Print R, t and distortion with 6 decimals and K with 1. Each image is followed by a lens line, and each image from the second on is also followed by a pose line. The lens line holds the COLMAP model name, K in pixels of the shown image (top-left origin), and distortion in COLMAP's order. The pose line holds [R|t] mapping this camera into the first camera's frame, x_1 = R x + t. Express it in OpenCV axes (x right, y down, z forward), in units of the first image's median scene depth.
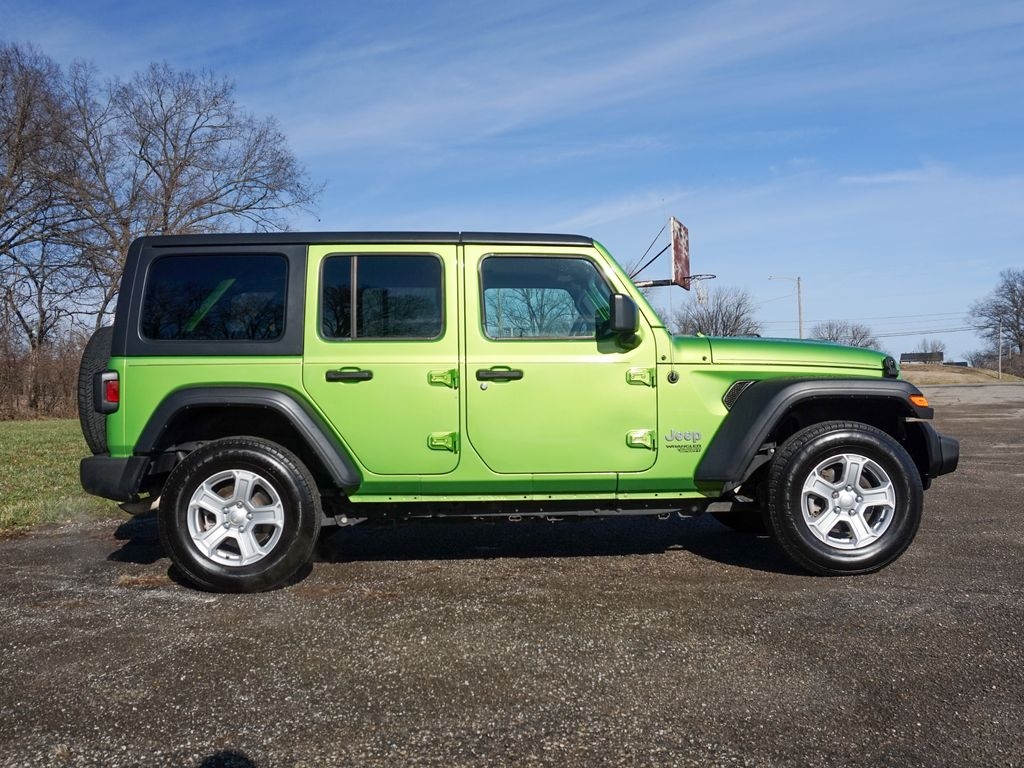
lens RADIAL K [[1163.1, 0, 514.2], [0, 1163.1, 367.2], [0, 0, 1]] dist [-0.005081, -0.010437]
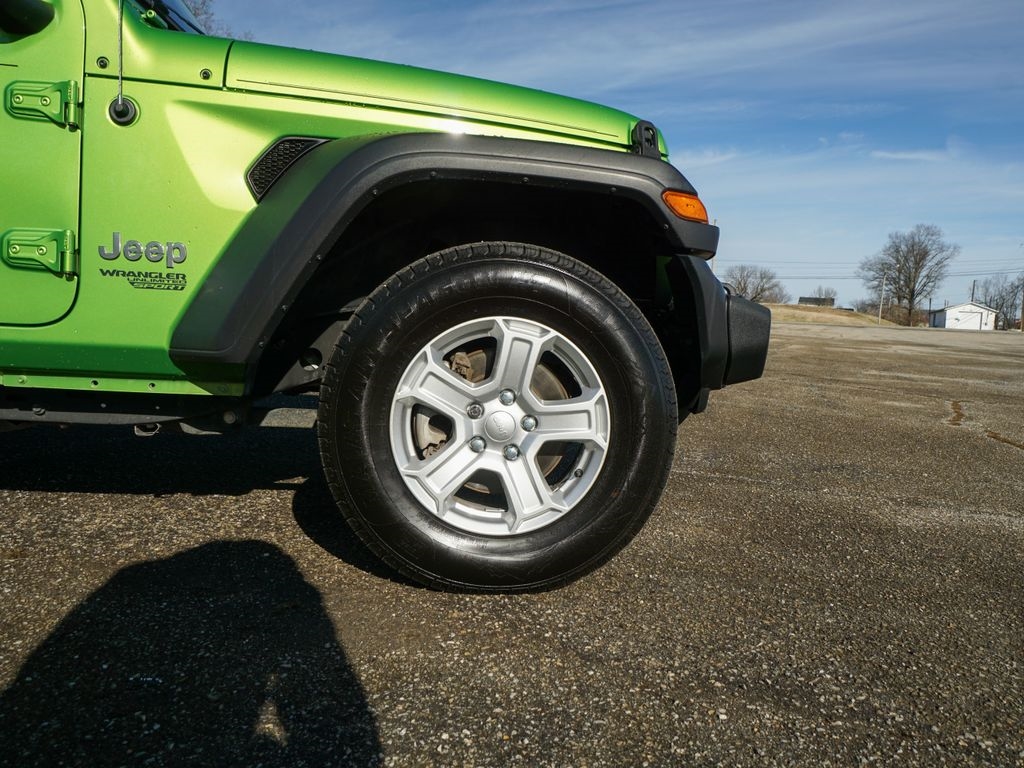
lens RADIAL K [[902.7, 0, 531.0], [0, 902.7, 385.2], [0, 0, 1]] dist [-0.008234, -0.000295]
pose [[0.996968, 0.070329, 0.033284, 0.281680], [-0.073261, 0.992573, 0.097114, 0.065692], [-0.026207, -0.099258, 0.994717, 0.656984]]
